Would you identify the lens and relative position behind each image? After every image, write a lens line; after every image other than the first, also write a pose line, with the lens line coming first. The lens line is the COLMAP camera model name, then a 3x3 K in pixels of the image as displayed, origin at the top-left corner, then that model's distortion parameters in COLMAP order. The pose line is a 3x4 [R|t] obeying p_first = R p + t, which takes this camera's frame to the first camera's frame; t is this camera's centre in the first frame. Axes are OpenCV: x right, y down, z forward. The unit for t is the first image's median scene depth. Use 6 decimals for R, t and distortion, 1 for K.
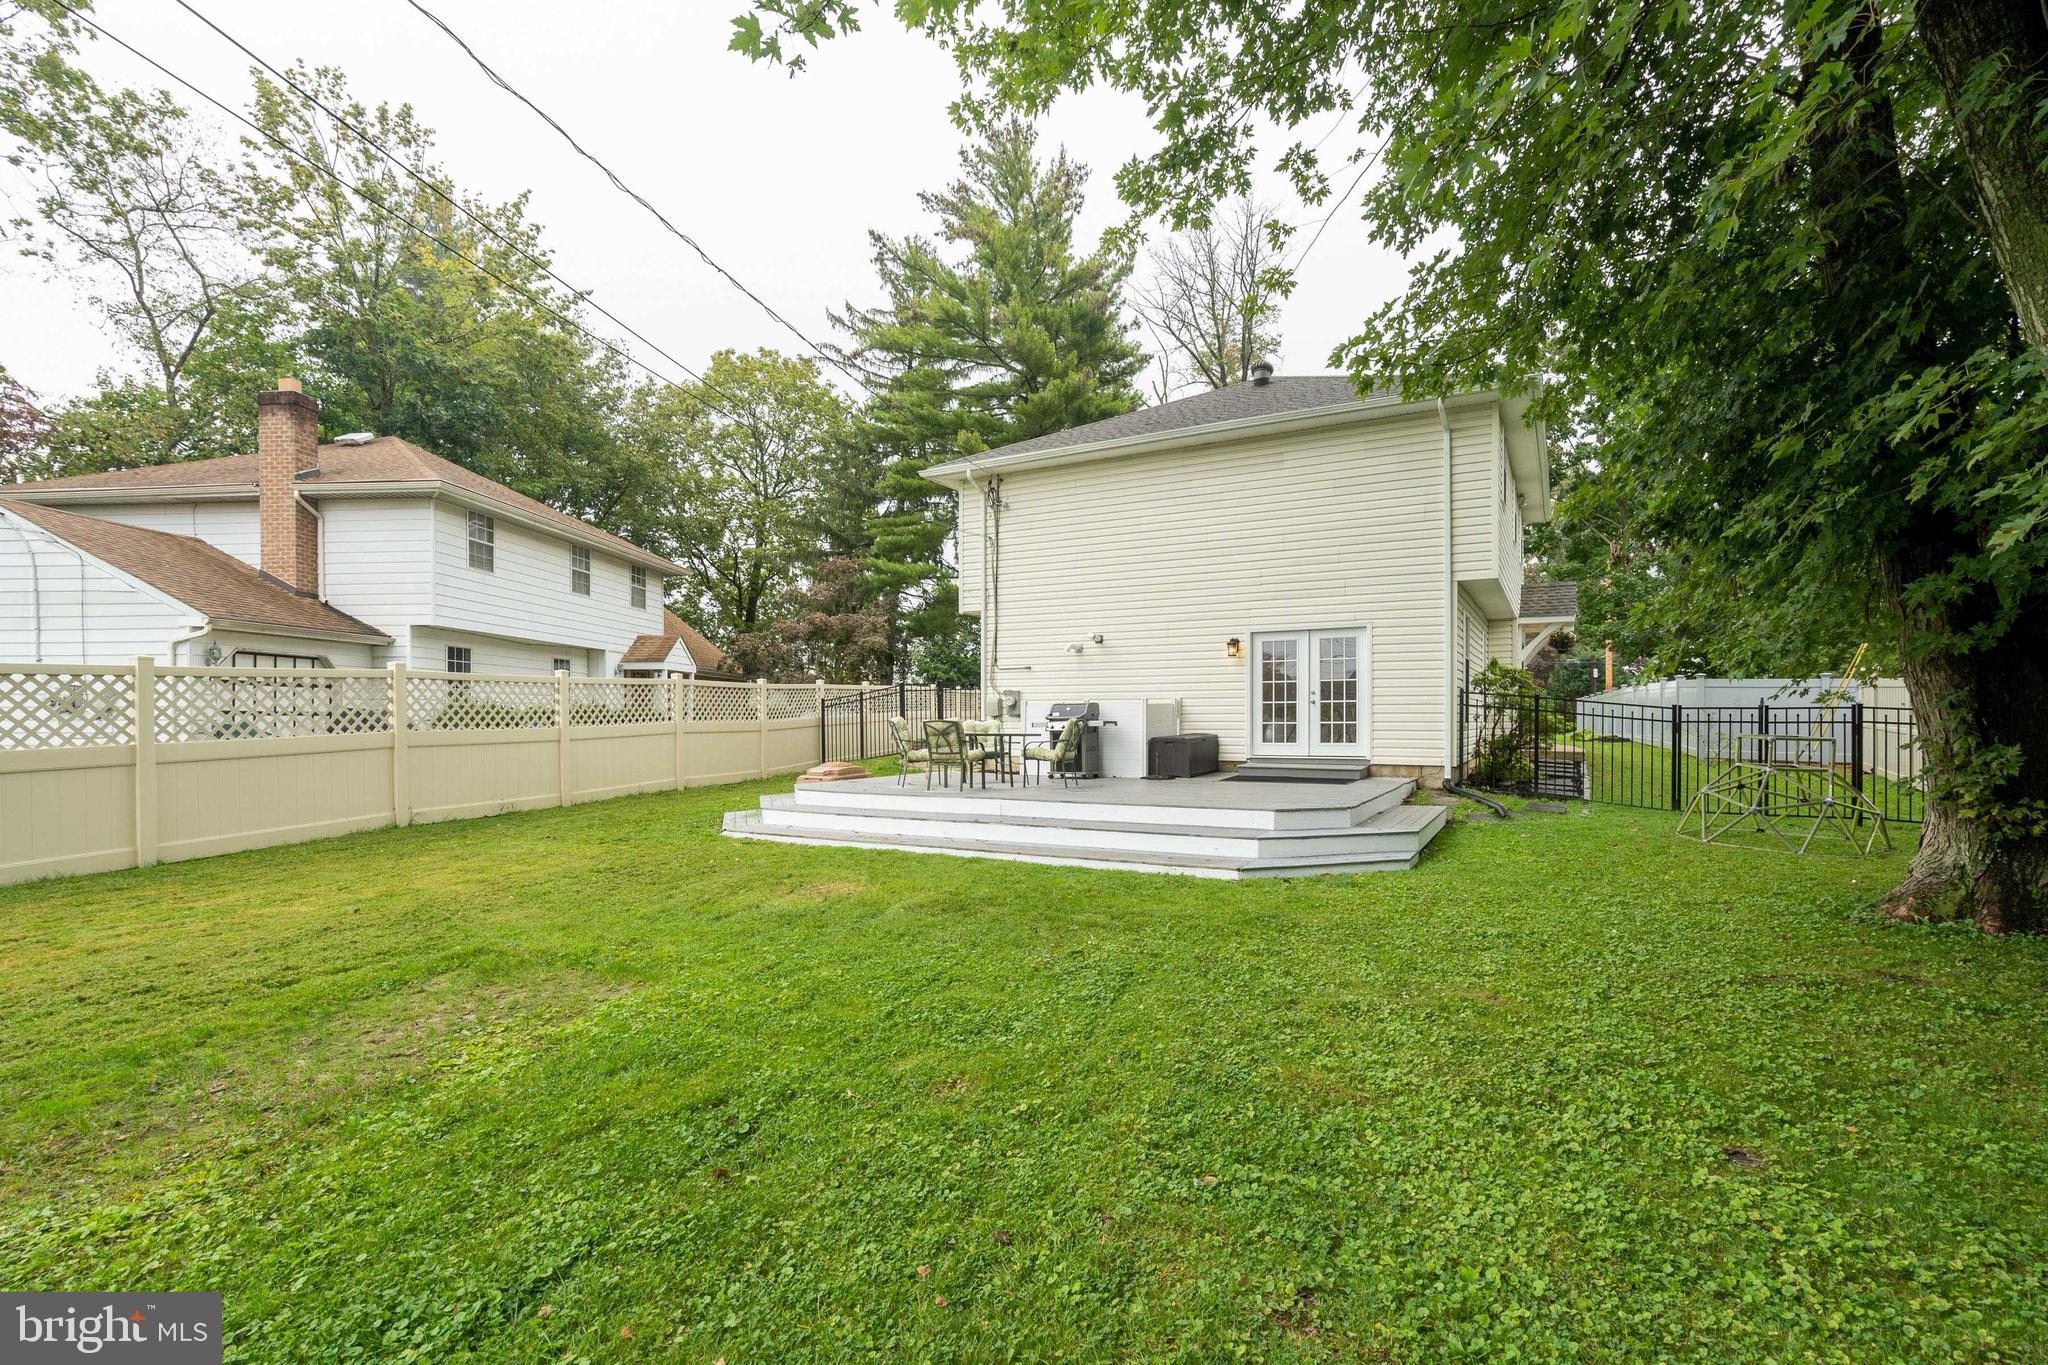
lens RADIAL K [[951.4, 0, 1038.0], [0, 951.4, 724.5], [0, 0, 1]] dist [-0.002603, -0.000033]
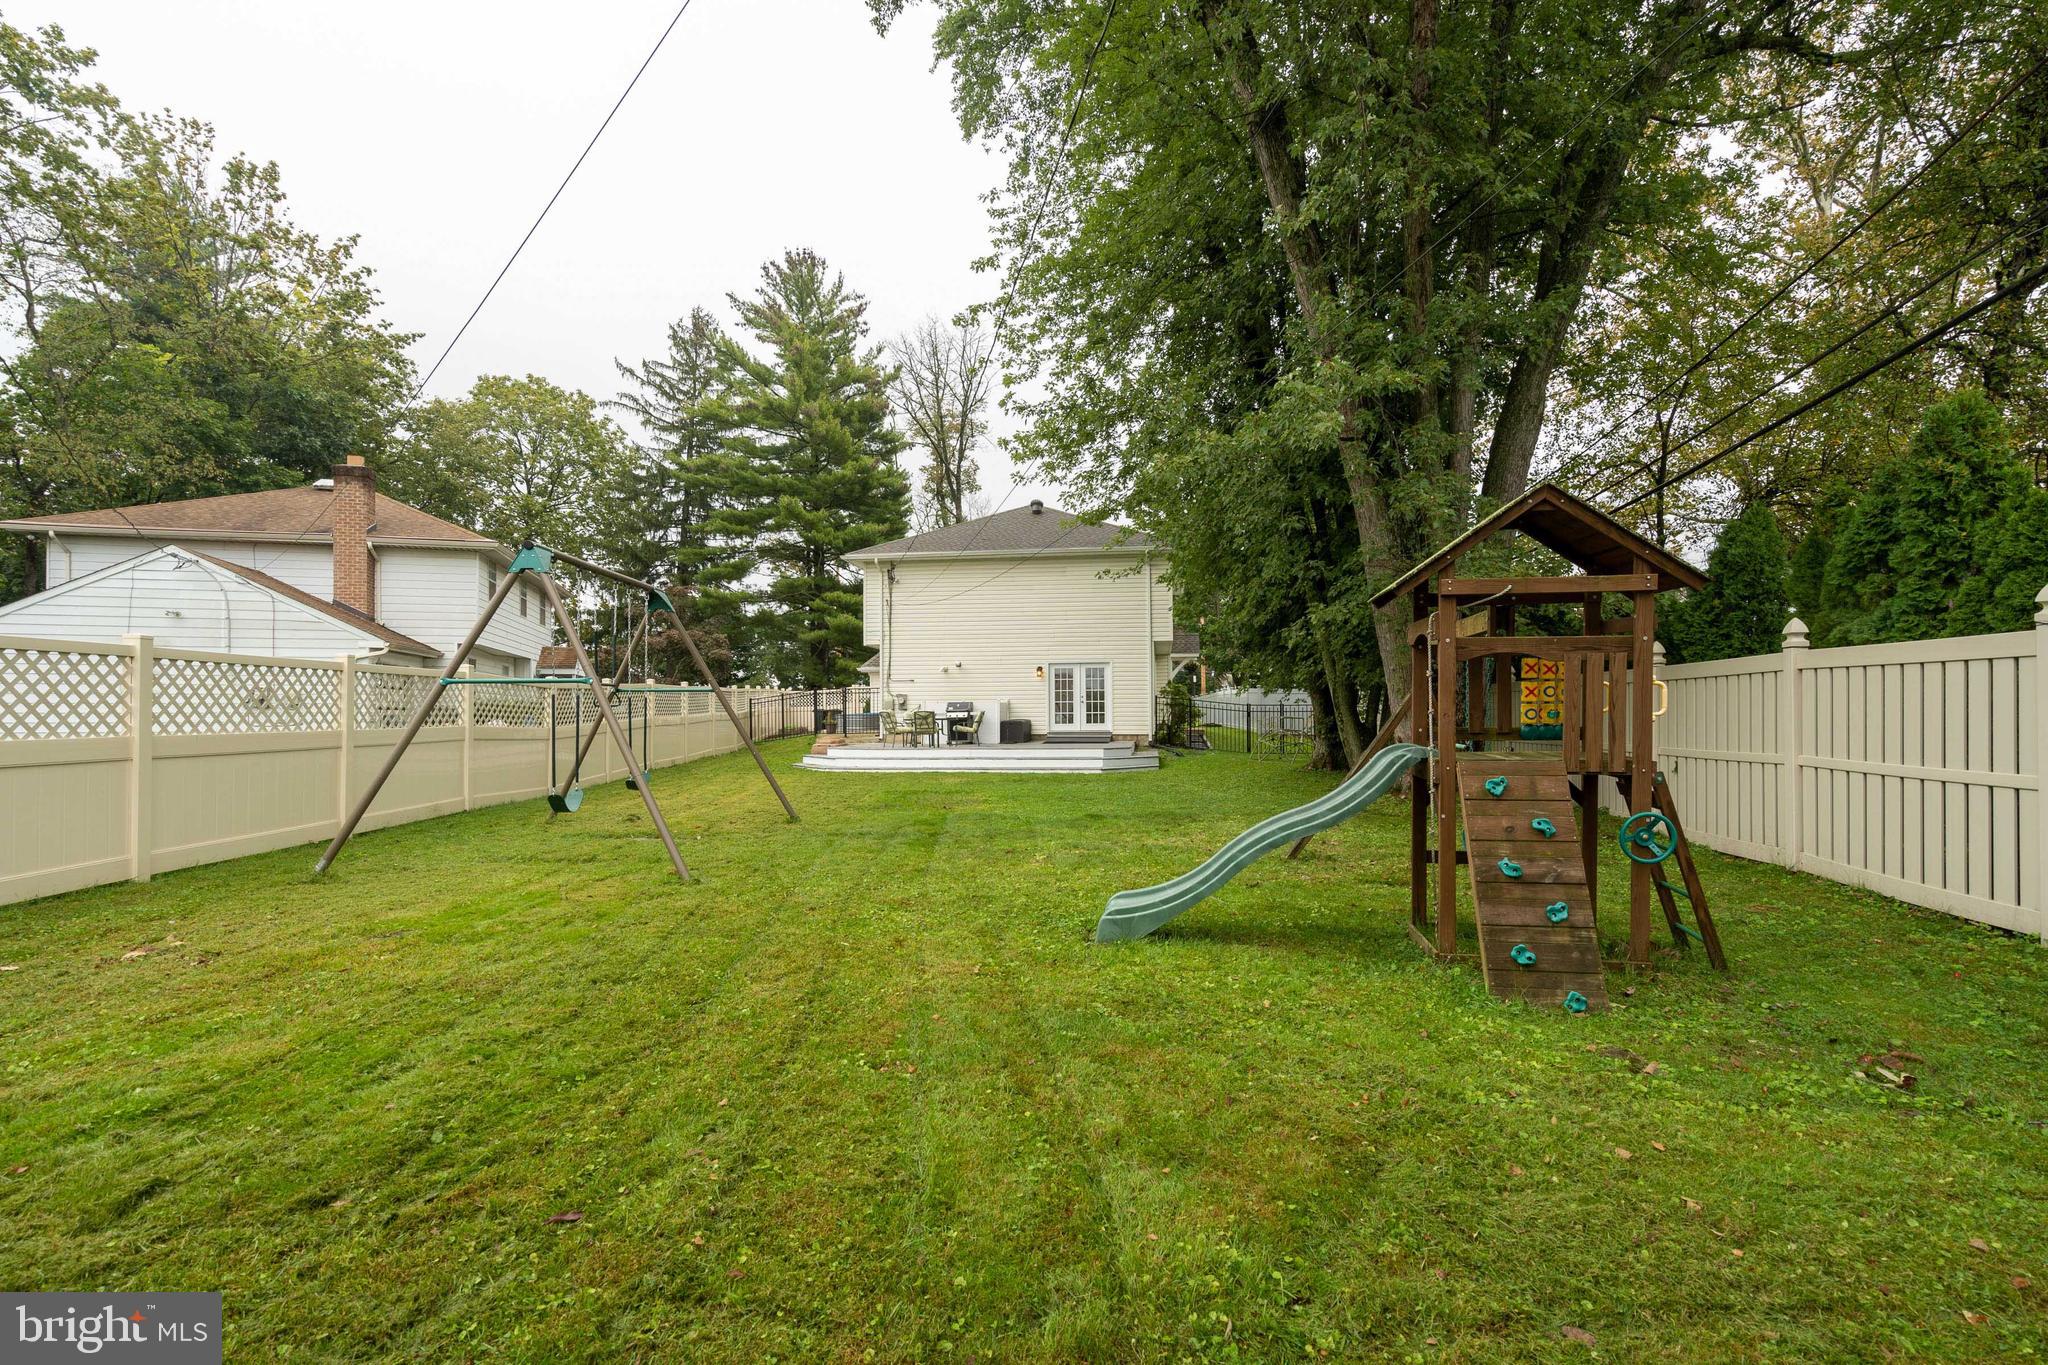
lens RADIAL K [[954.2, 0, 1030.9], [0, 954.2, 699.0], [0, 0, 1]] dist [0.003056, 0.001021]
pose [[0.931599, 0.002551, 0.363478, -0.410687], [0.005825, 0.999742, -0.021947, 0.009769], [-0.363441, 0.022563, 0.931344, -0.599071]]
